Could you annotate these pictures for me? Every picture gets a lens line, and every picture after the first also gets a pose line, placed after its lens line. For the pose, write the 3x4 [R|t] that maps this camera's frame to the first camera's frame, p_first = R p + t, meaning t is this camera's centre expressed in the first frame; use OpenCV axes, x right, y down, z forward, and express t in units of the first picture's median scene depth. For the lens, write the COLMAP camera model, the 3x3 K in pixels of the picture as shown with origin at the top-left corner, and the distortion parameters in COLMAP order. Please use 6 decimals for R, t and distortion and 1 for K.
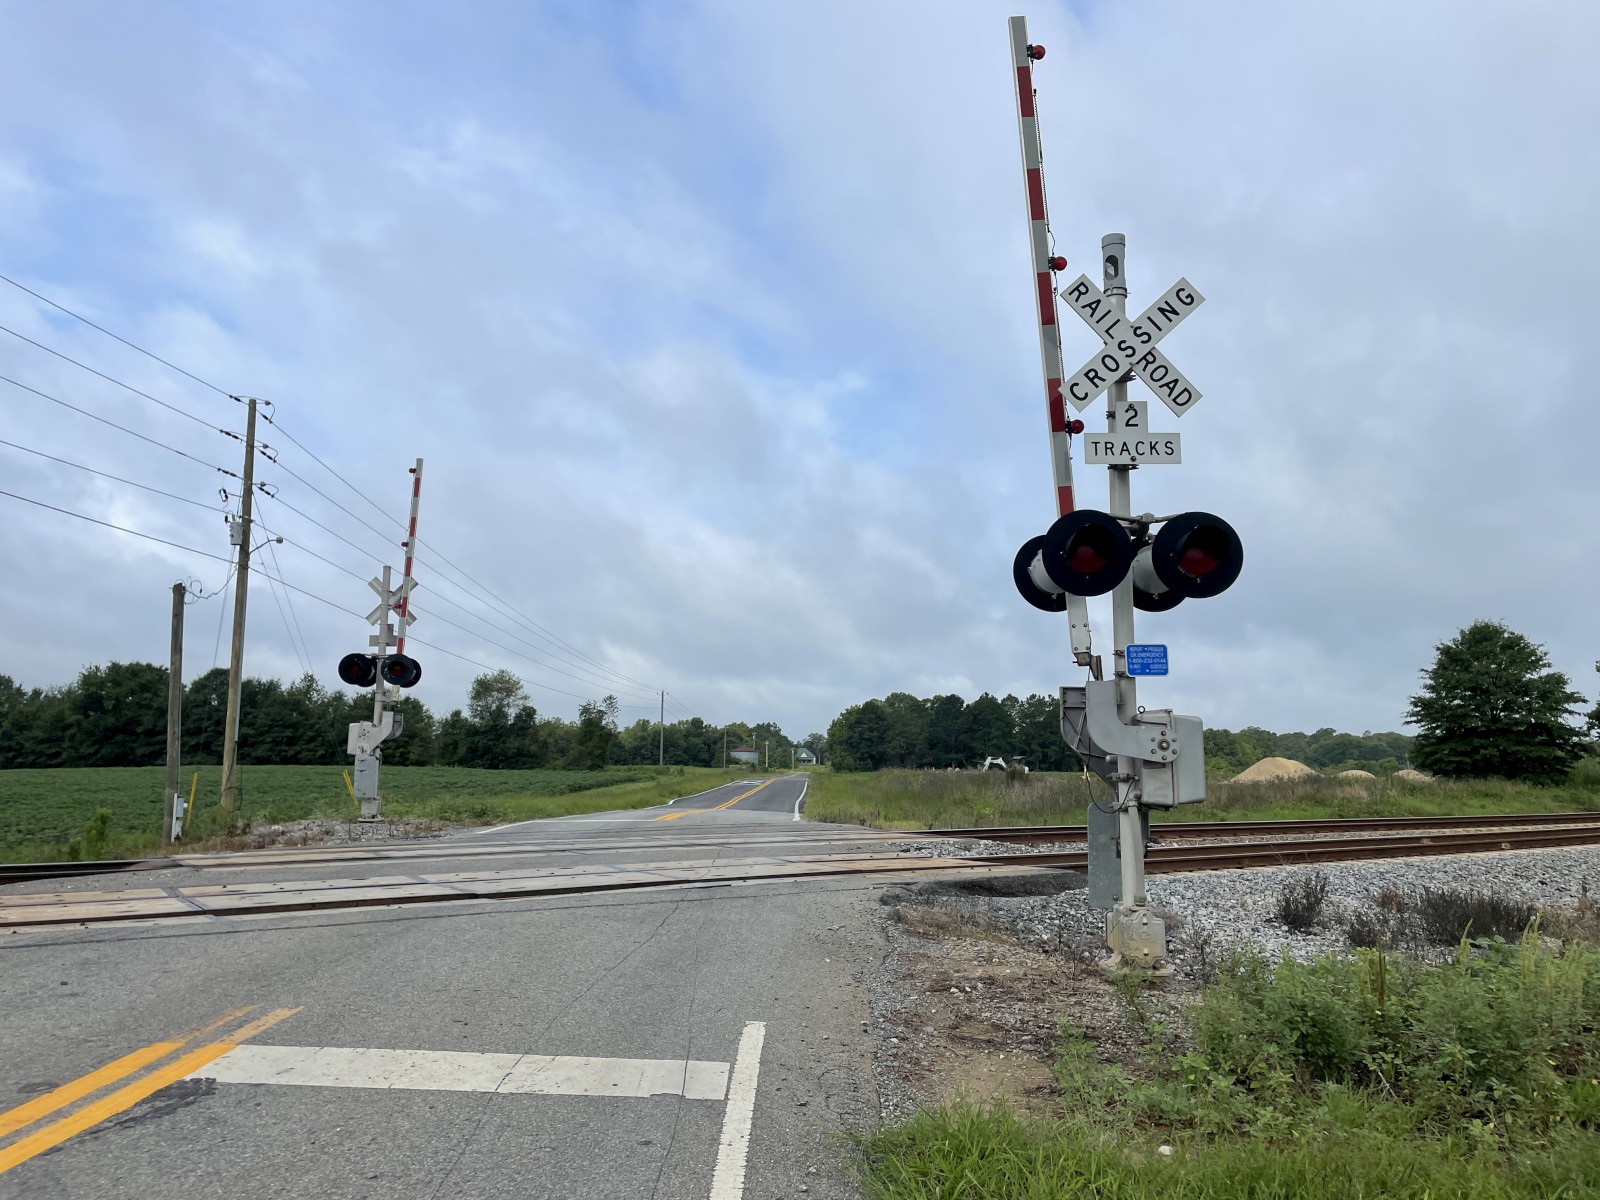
lens RADIAL K [[1151.7, 0, 795.9], [0, 1151.7, 597.4], [0, 0, 1]] dist [0.099950, -0.120016]
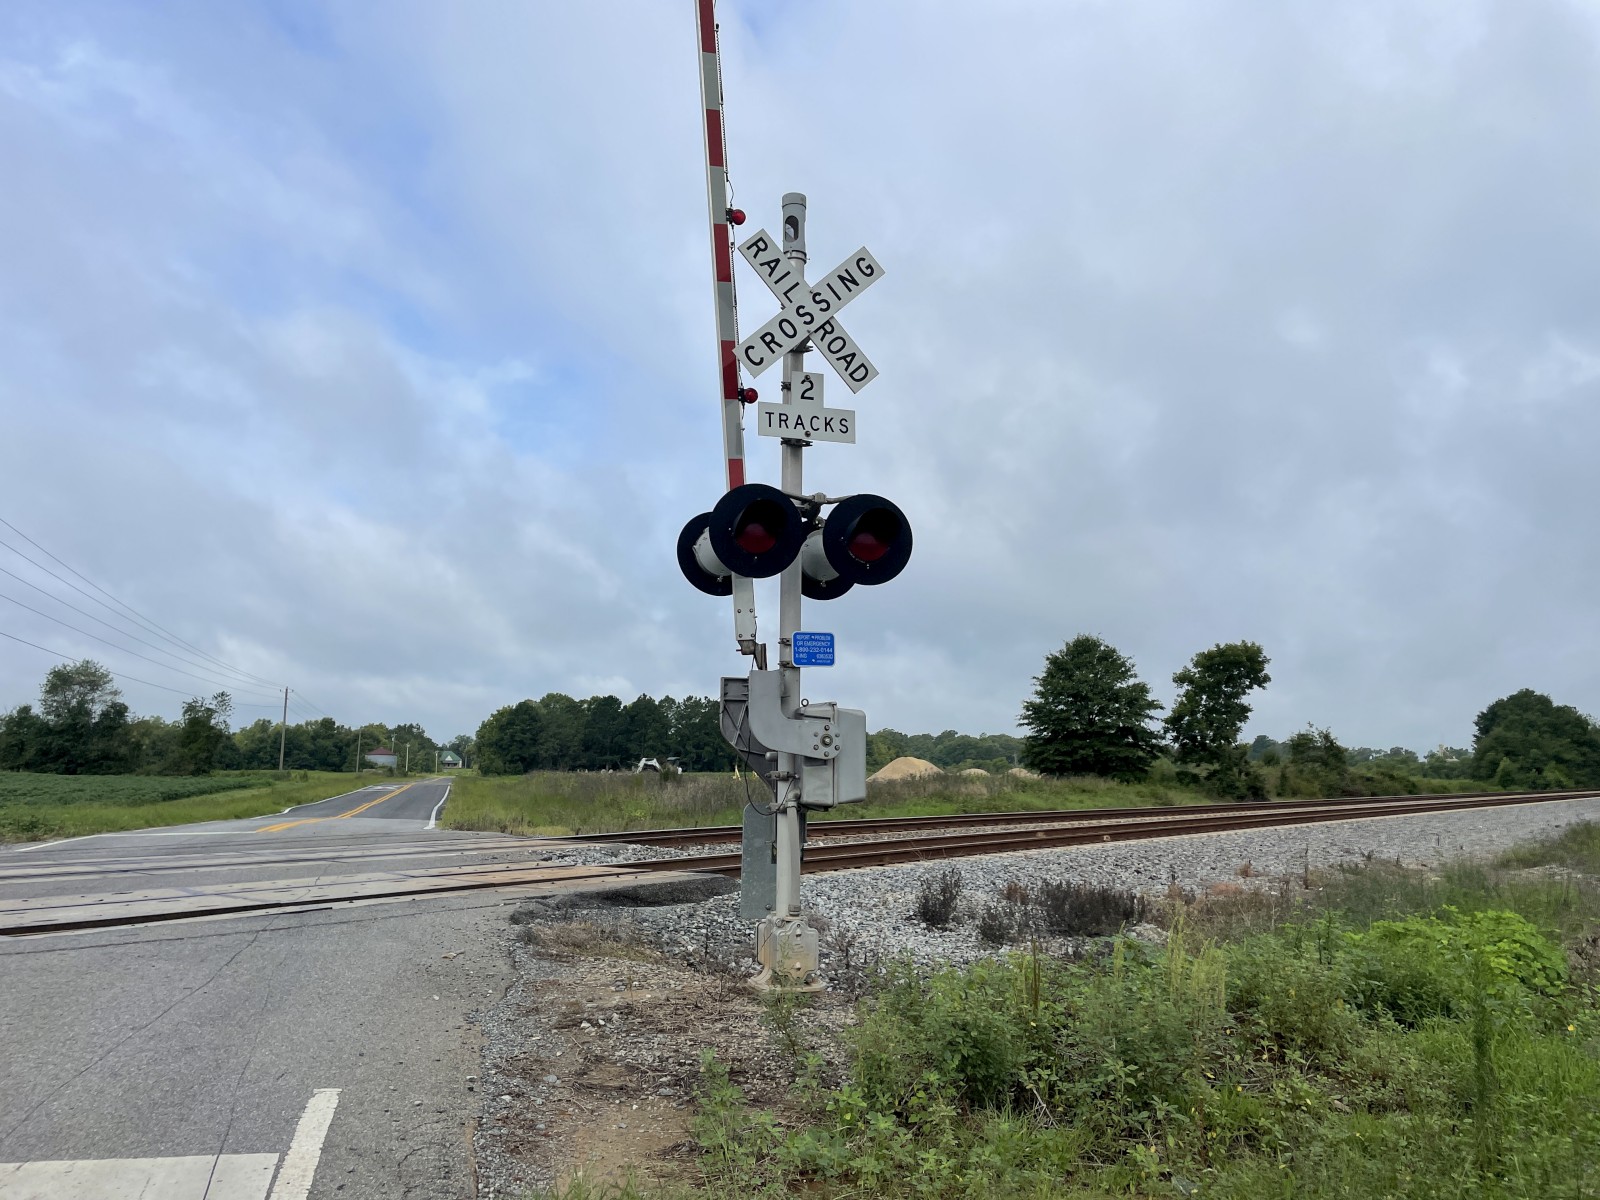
lens RADIAL K [[1152.9, 0, 799.5], [0, 1152.9, 589.3], [0, 0, 1]] dist [0.106059, -0.127997]
pose [[0.956417, 0.043016, 0.288819, 0.009194], [-0.040669, 0.999073, -0.014124, 0.007954], [-0.289159, 0.001763, 0.957279, 0.048412]]
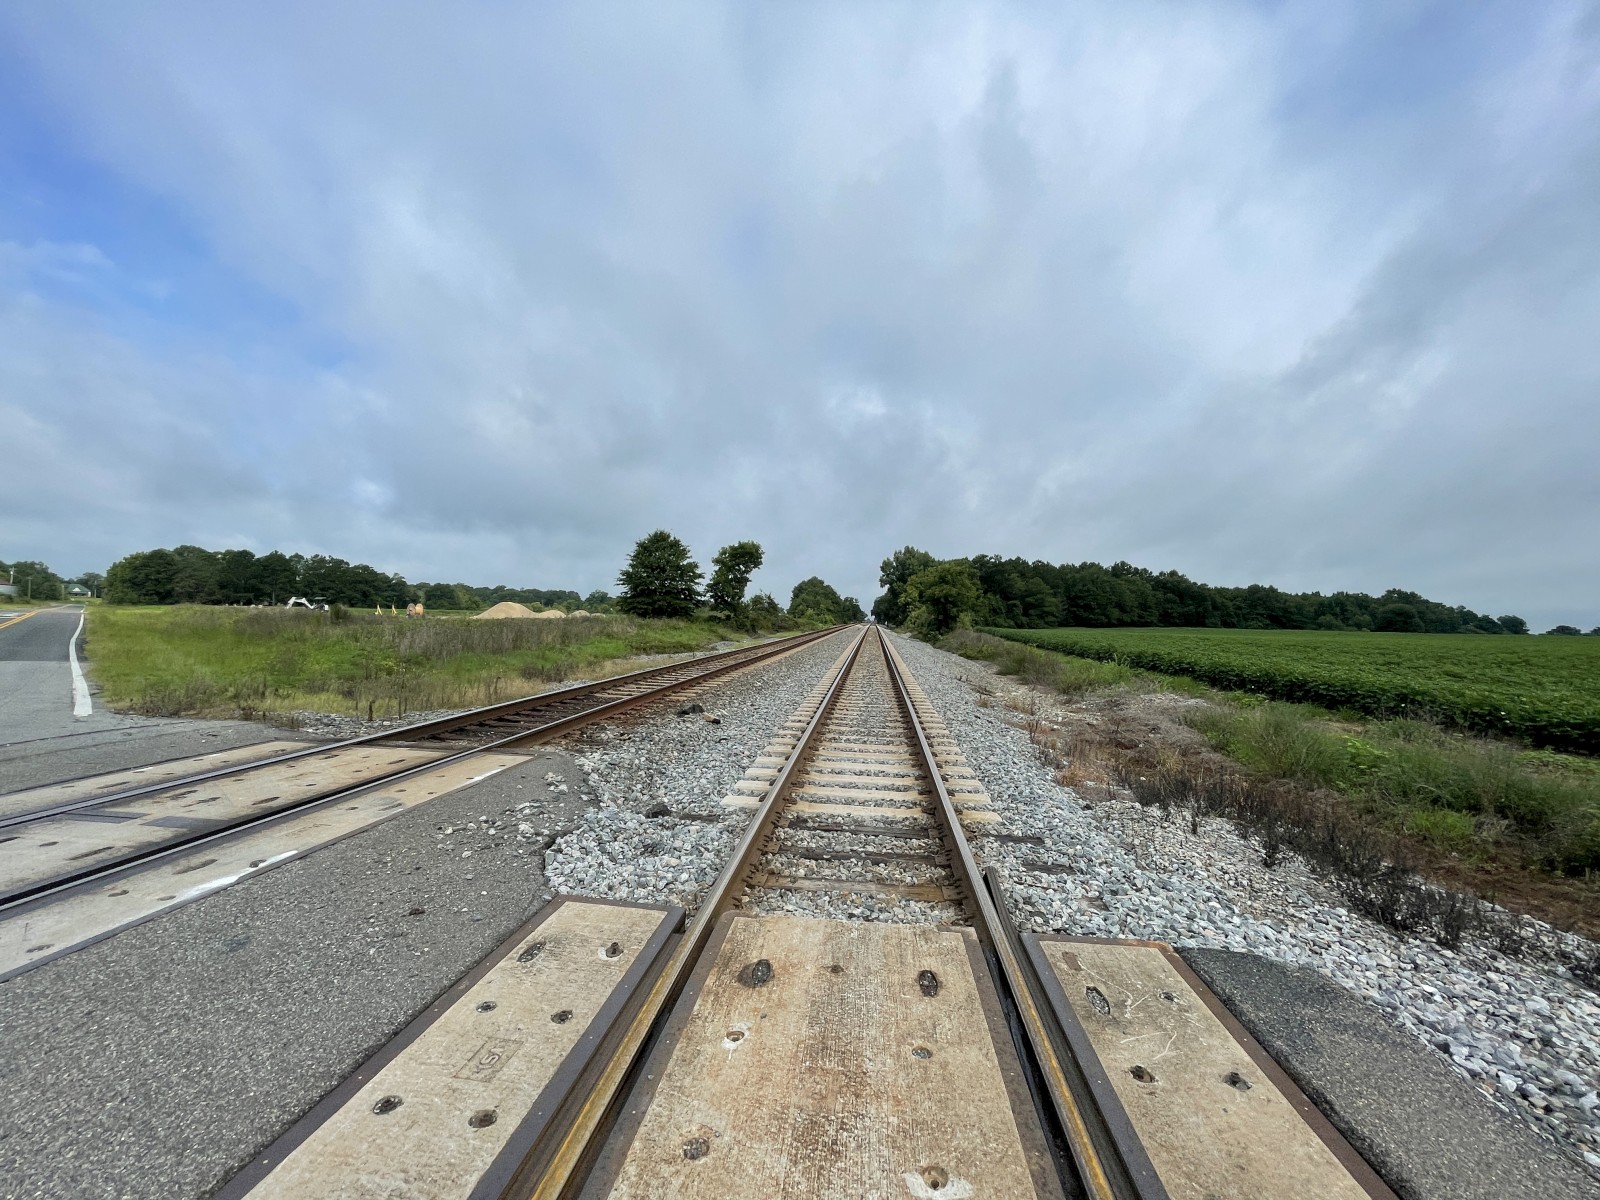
lens RADIAL K [[641.9, 0, 800.6], [0, 641.9, 604.4], [0, 0, 1]] dist [0.001301, 0.000347]
pose [[0.658862, 0.023934, 0.751883, -0.003376], [-0.128813, 0.988321, 0.081416, 0.060278], [-0.741153, -0.150494, 0.654250, 0.466394]]
